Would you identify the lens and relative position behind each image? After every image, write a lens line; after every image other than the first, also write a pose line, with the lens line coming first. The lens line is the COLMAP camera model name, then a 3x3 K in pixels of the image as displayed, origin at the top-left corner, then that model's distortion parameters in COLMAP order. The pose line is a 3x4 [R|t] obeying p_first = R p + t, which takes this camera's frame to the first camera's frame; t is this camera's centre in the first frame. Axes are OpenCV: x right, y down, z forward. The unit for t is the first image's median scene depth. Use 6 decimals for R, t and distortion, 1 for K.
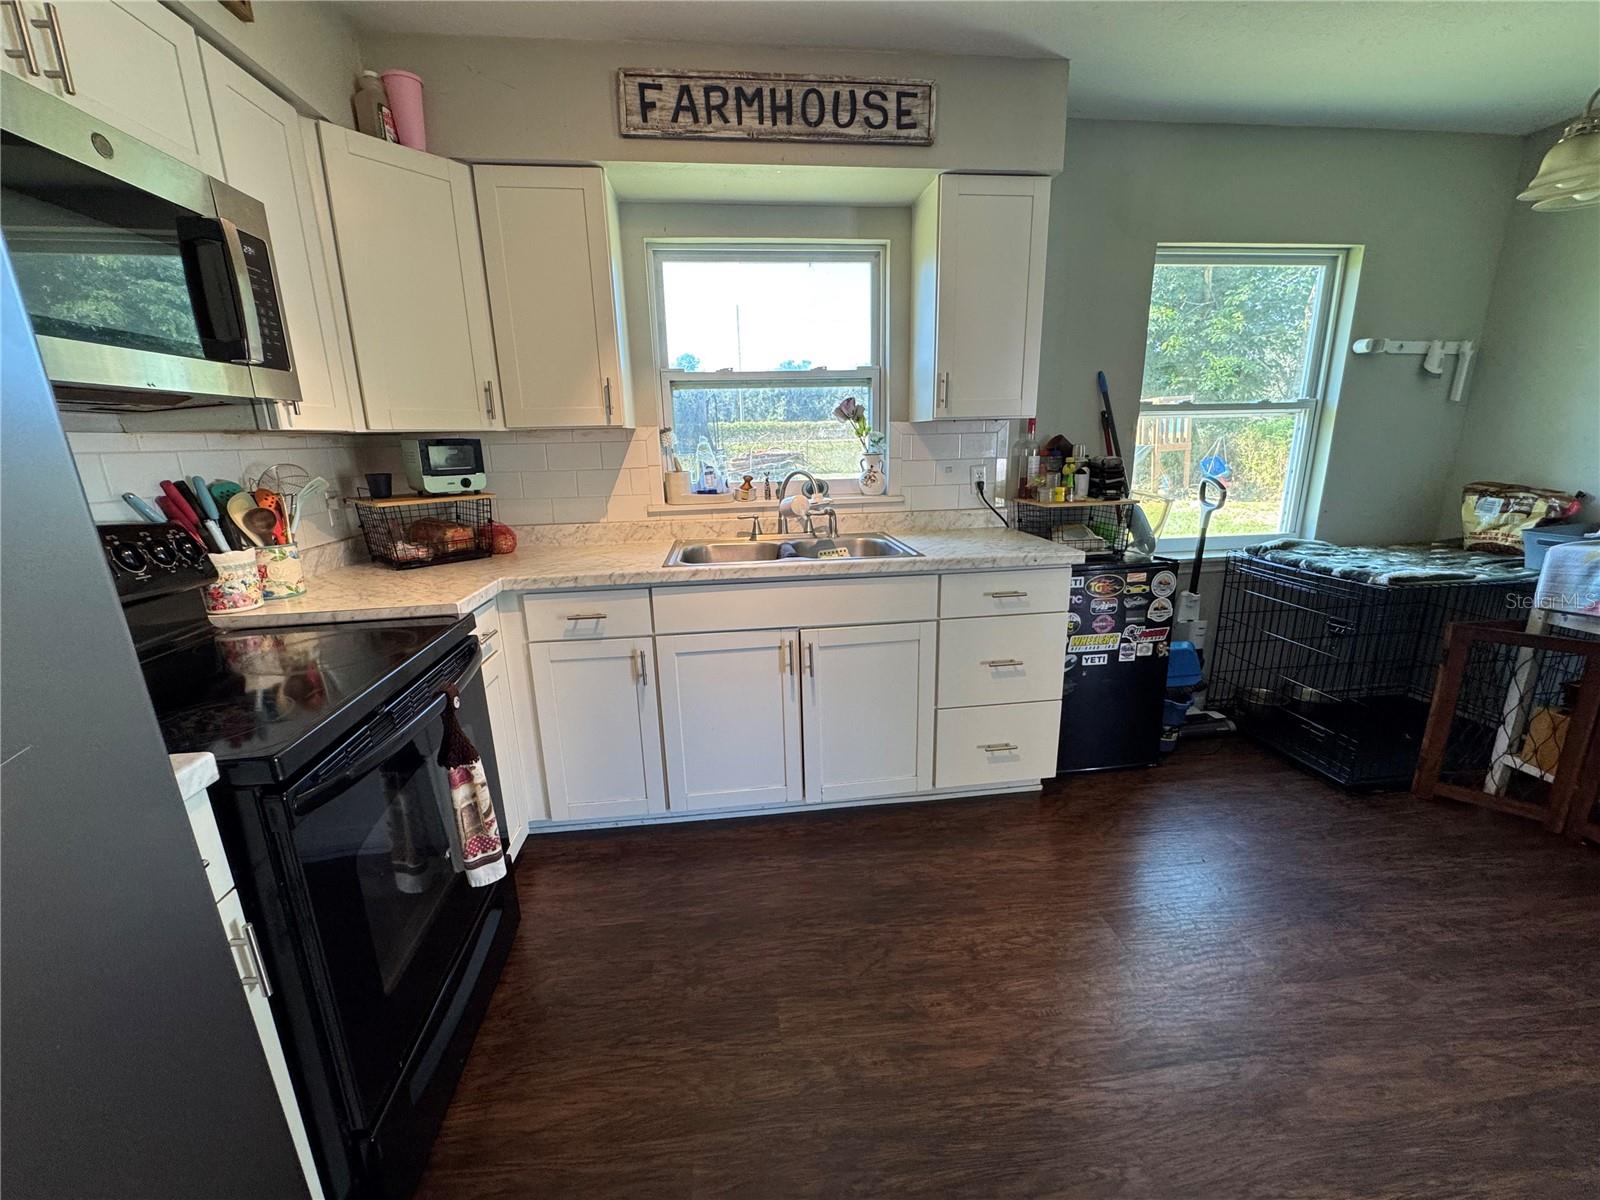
lens RADIAL K [[643.1, 0, 799.2], [0, 643.1, 598.7], [0, 0, 1]] dist [-0.002642, 0.000440]
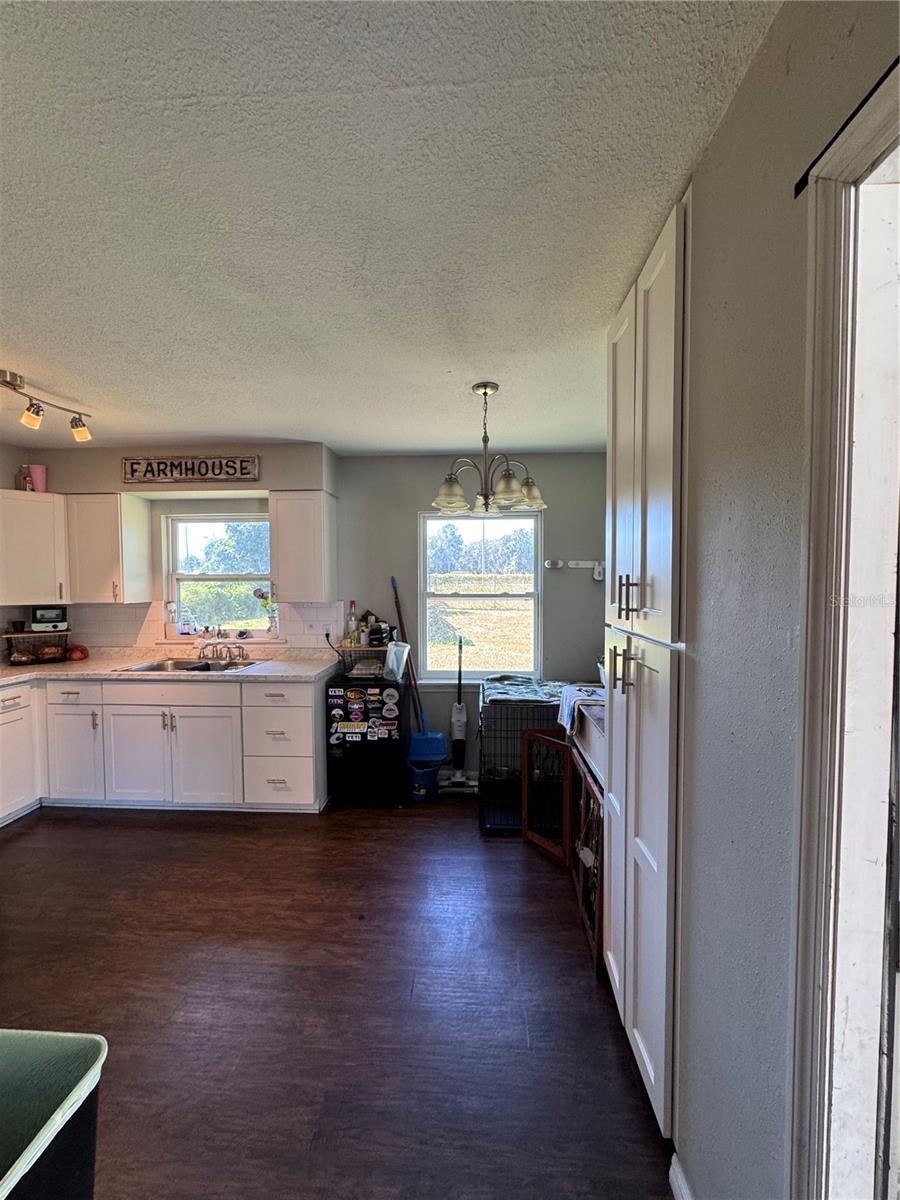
lens RADIAL K [[482.3, 0, 450.7], [0, 482.3, 599.5], [0, 0, 1]] dist [-0.002642, 0.000440]
pose [[0.984428, 0.027094, -0.173685, 0.954393], [-0.061996, 0.978075, -0.198813, -0.028939], [0.164490, 0.206485, 0.964524, -0.313446]]
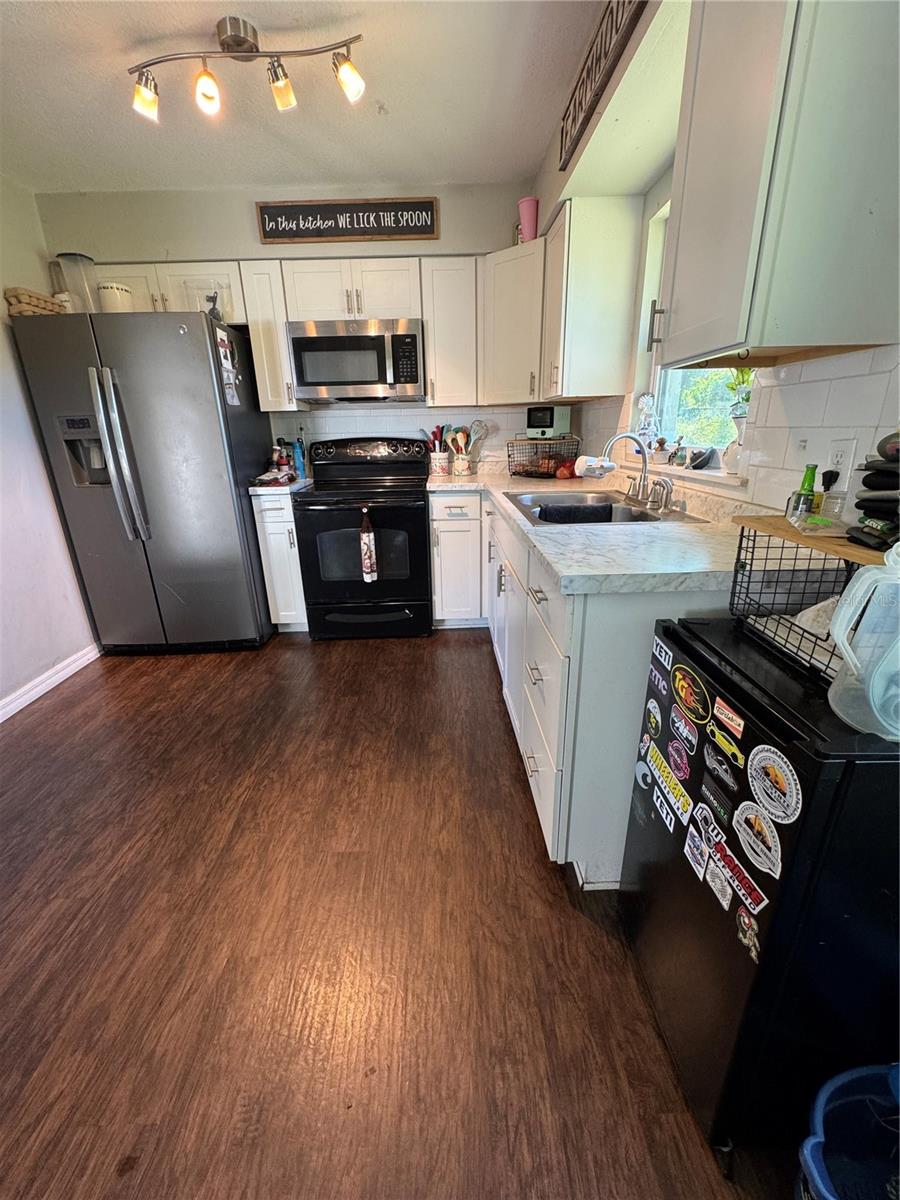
lens RADIAL K [[482.3, 0, 449.3], [0, 482.3, 599.8], [0, 0, 1]] dist [-0.002642, 0.000440]
pose [[-0.097844, 0.356058, -0.929327, 0.807103], [-0.218242, 0.903401, 0.369102, -0.180543], [0.970977, 0.238933, -0.010685, 0.794275]]
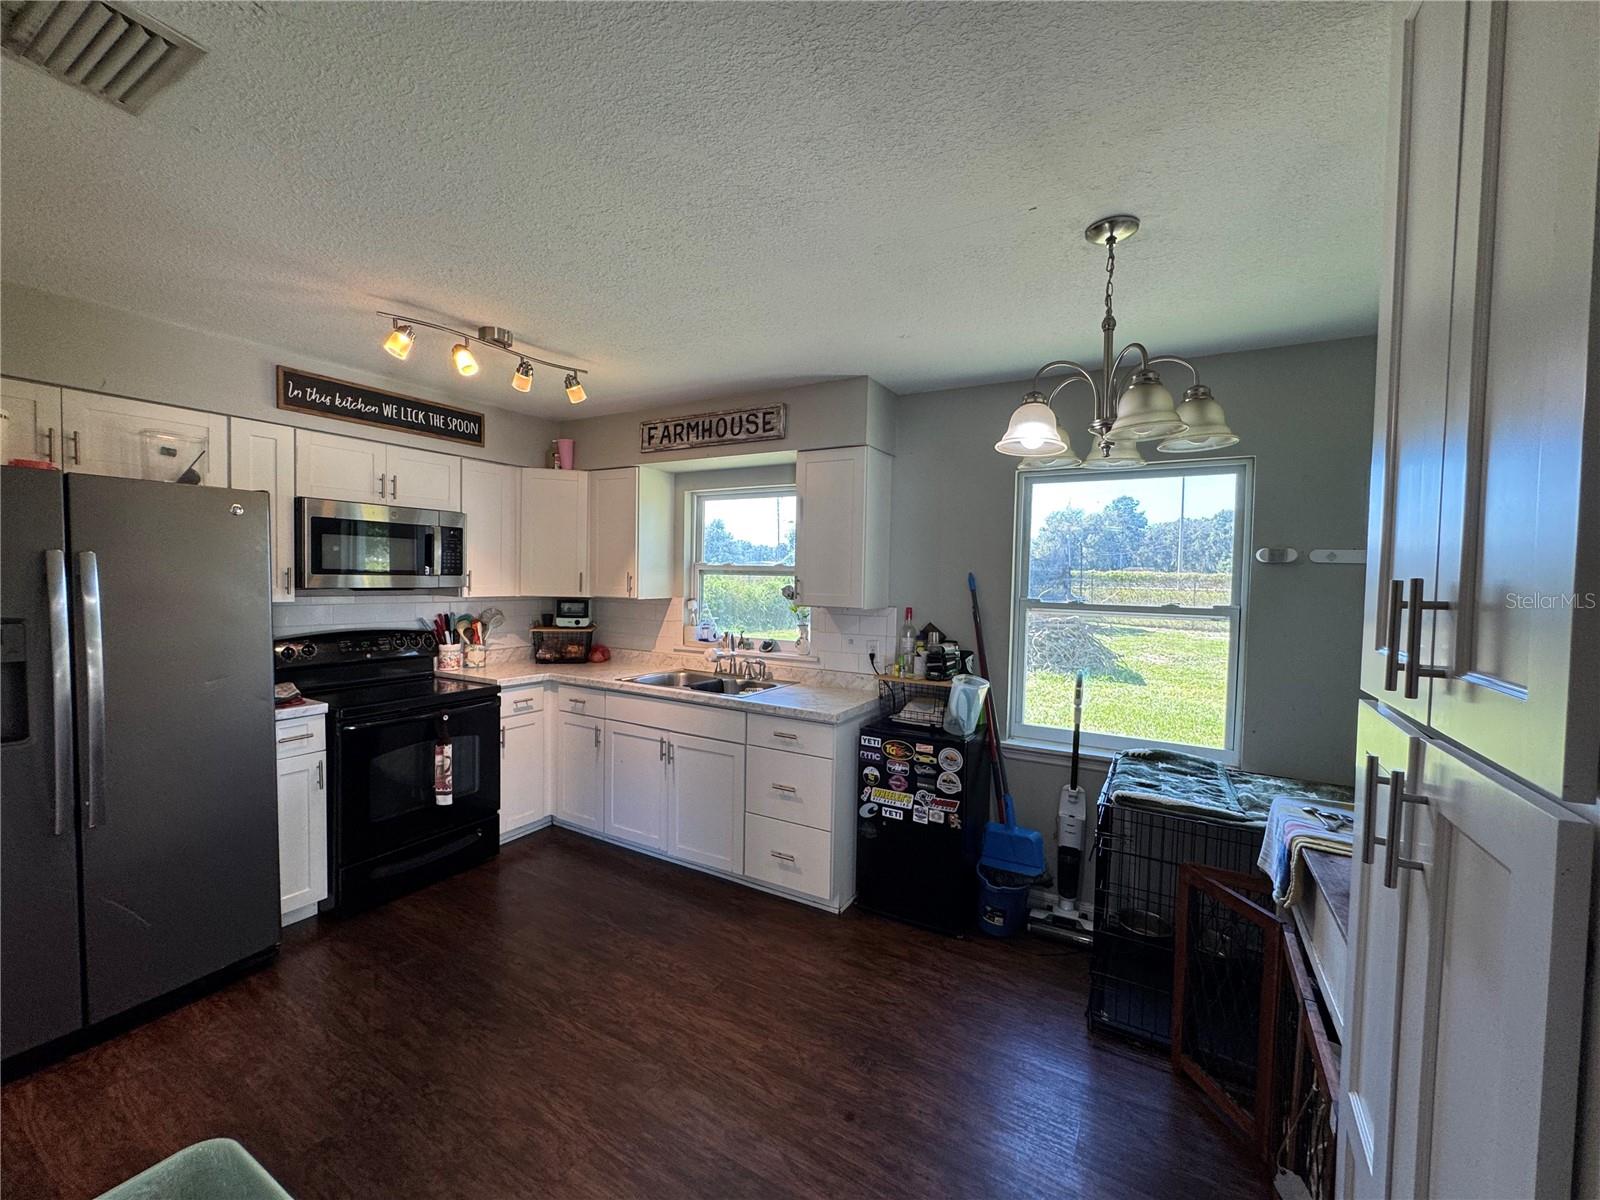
lens RADIAL K [[643.1, 0, 800.2], [0, 643.1, 598.7], [0, 0, 1]] dist [-0.002642, 0.000440]
pose [[0.799392, 0.061634, -0.597641, 1.014775], [-0.184099, 0.972003, -0.146005, -0.084610], [0.571910, 0.226740, 0.788358, -0.110608]]
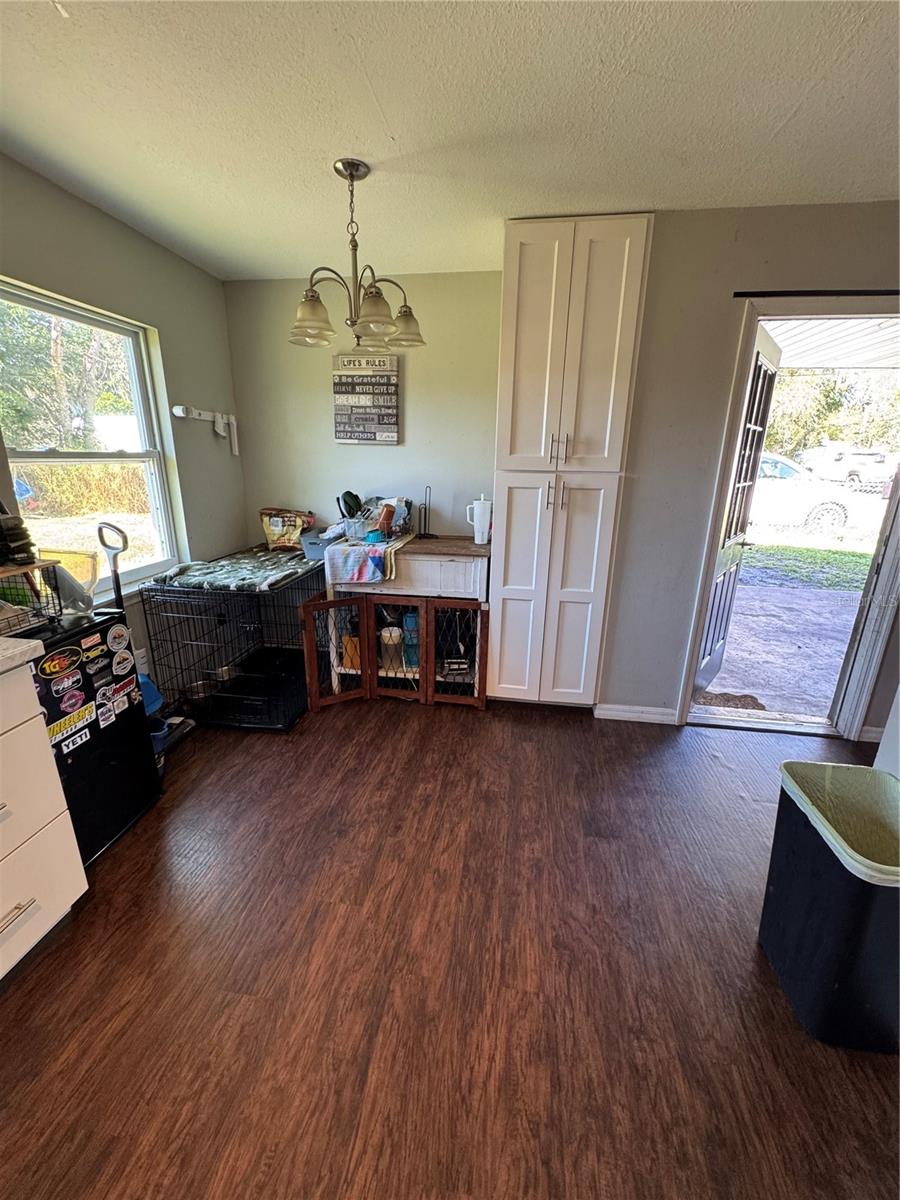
lens RADIAL K [[482.3, 0, 451.3], [0, 482.3, 599.9], [0, 0, 1]] dist [-0.002642, 0.000440]
pose [[0.259657, -0.252458, 0.932117, 0.016536], [0.215987, 0.955955, 0.198748, -0.116281], [-0.941237, 0.149719, 0.302748, 0.273574]]
